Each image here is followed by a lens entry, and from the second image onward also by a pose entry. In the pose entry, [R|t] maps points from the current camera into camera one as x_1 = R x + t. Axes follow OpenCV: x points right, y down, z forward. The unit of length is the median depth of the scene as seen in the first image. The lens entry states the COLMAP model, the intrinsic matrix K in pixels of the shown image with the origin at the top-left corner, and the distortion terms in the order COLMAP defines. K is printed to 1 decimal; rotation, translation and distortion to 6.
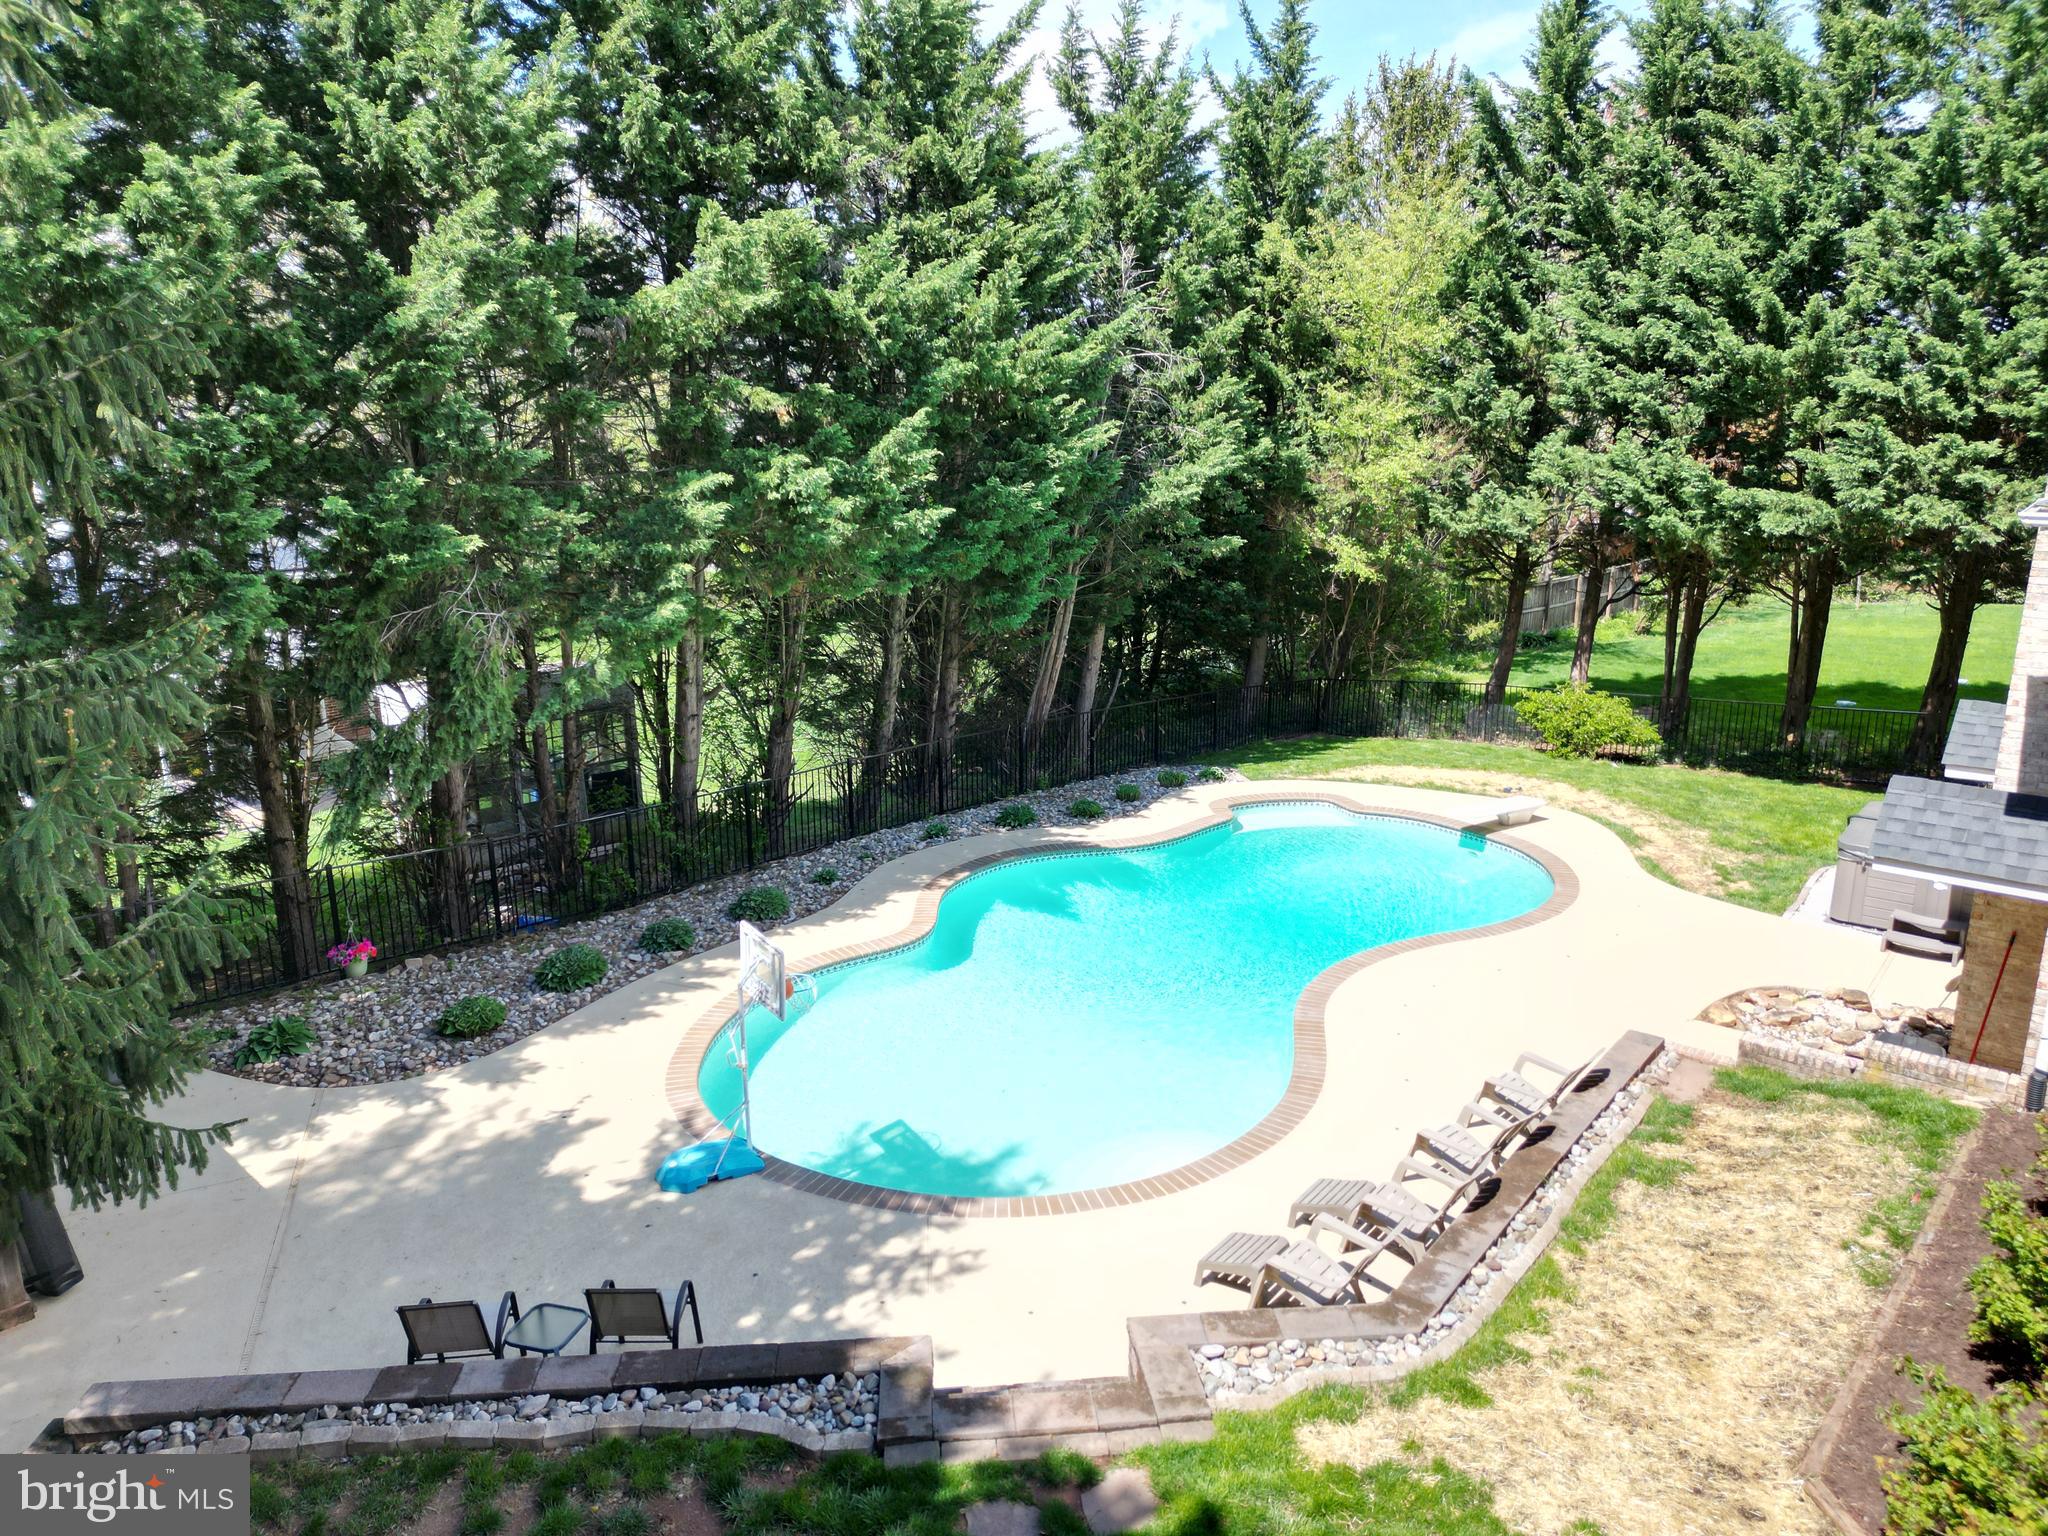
lens RADIAL K [[1289.8, 0, 1024.0], [0, 1289.8, 768.0], [0, 0, 1]] dist [0.059512, -0.067695]
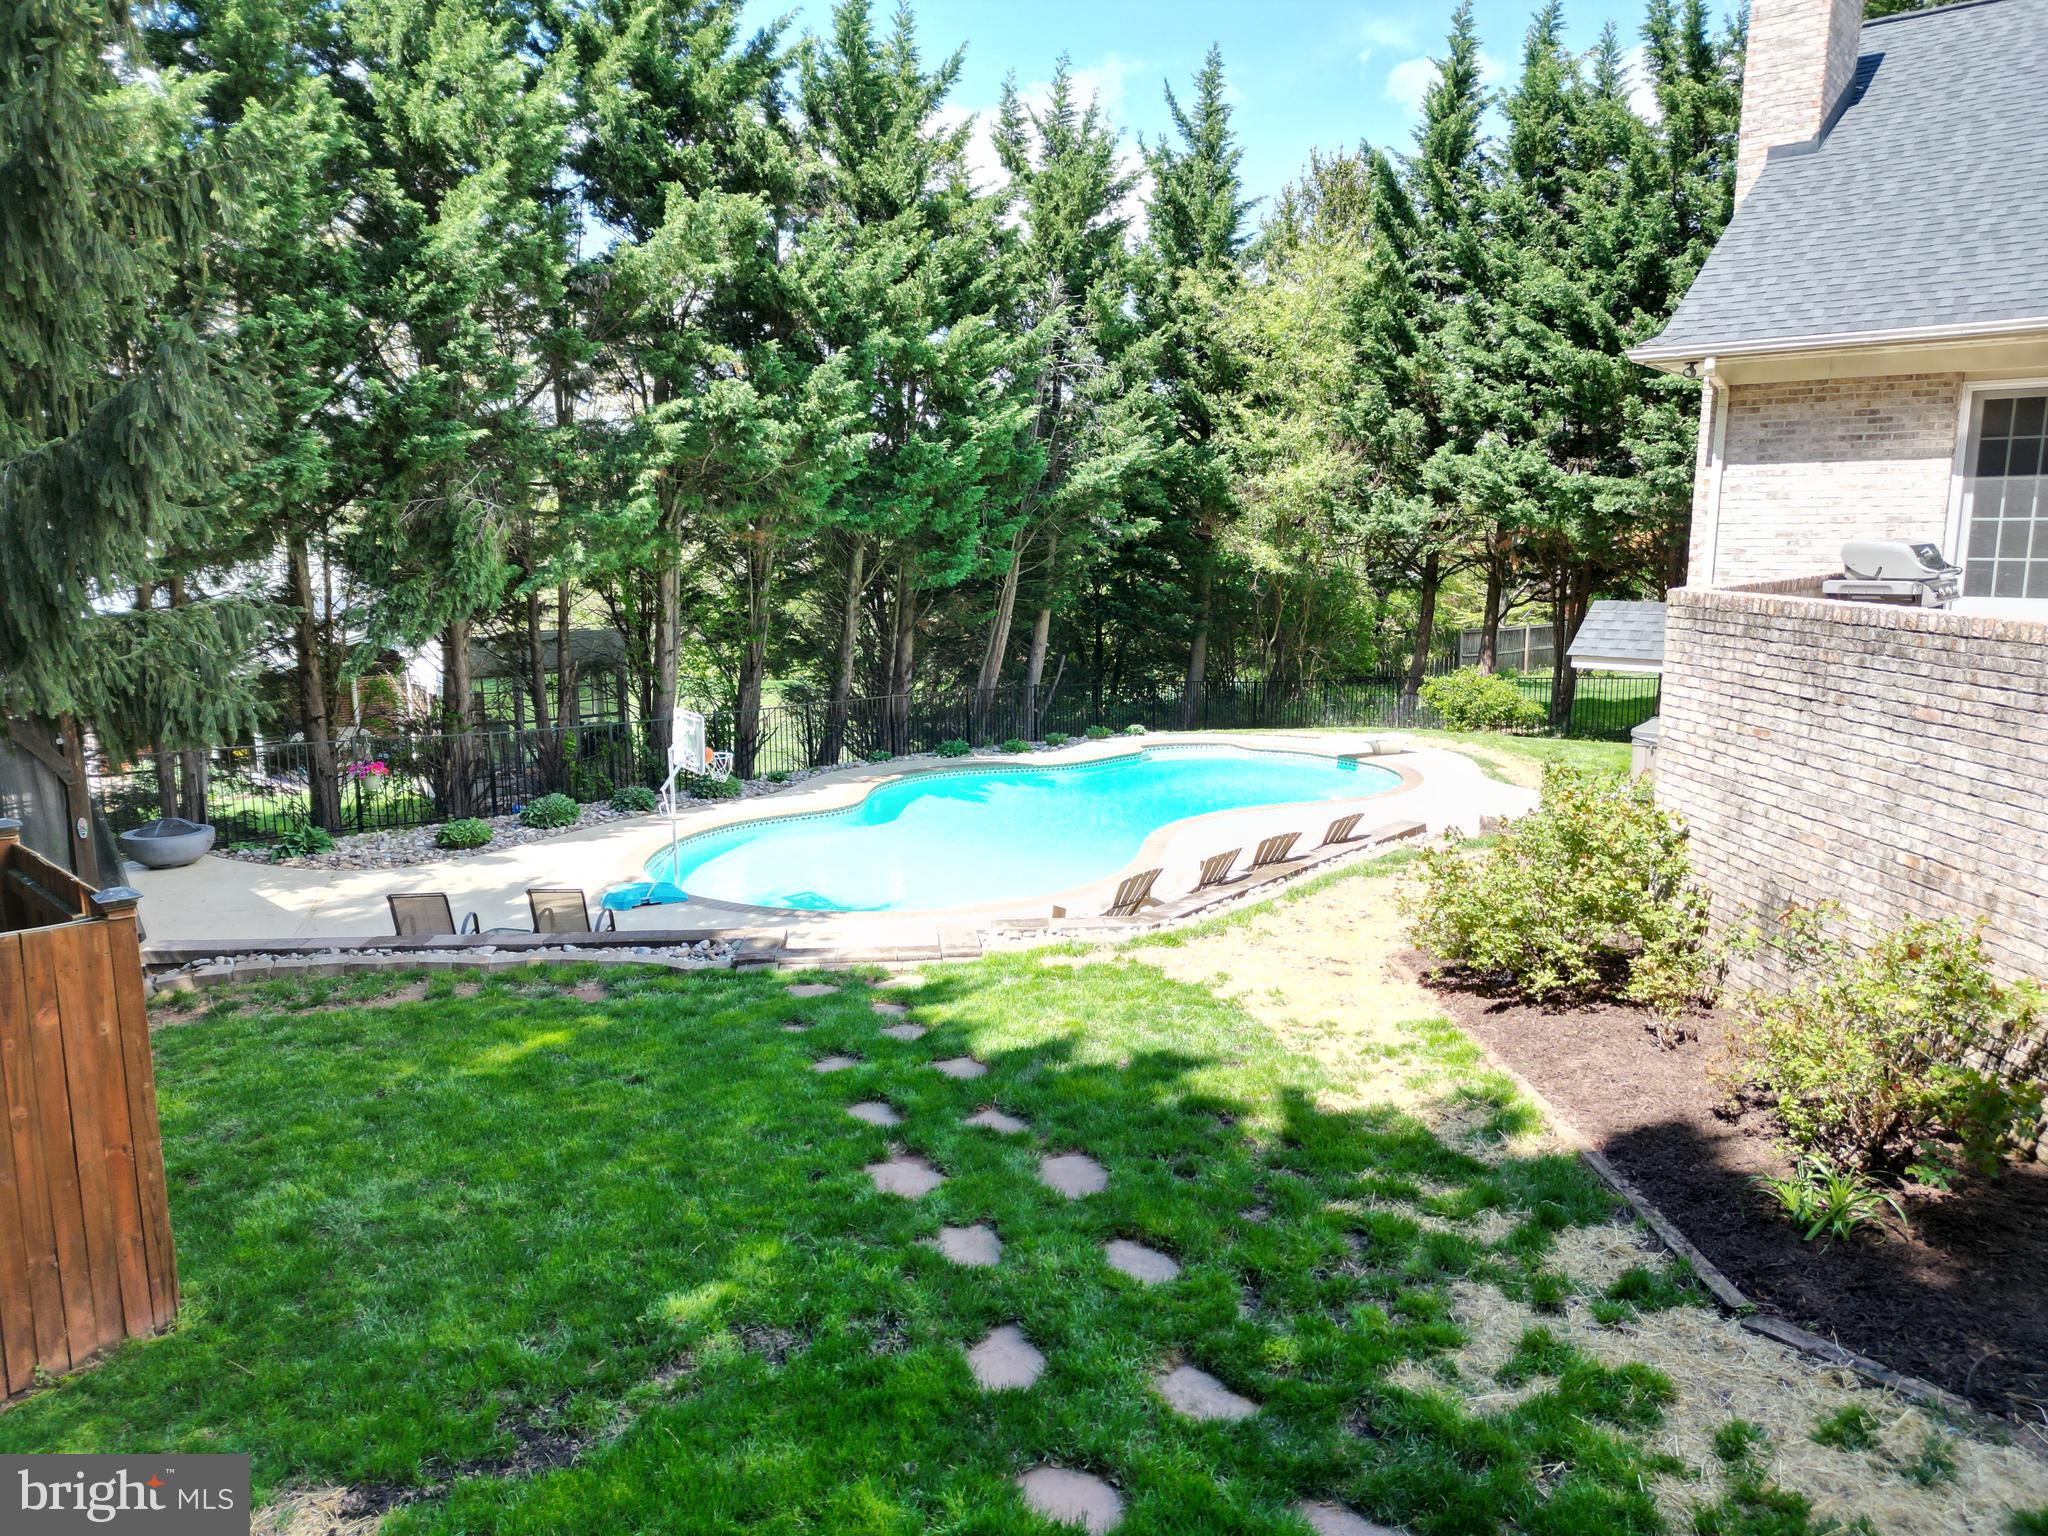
lens RADIAL K [[1289.8, 0, 1024.0], [0, 1289.8, 768.0], [0, 0, 1]] dist [0.059512, -0.067695]
pose [[0.999802, 0.005489, -0.019129, 0.071946], [-0.007219, 0.995775, -0.091548, 0.142546], [0.018546, 0.091667, 0.995617, -0.120991]]
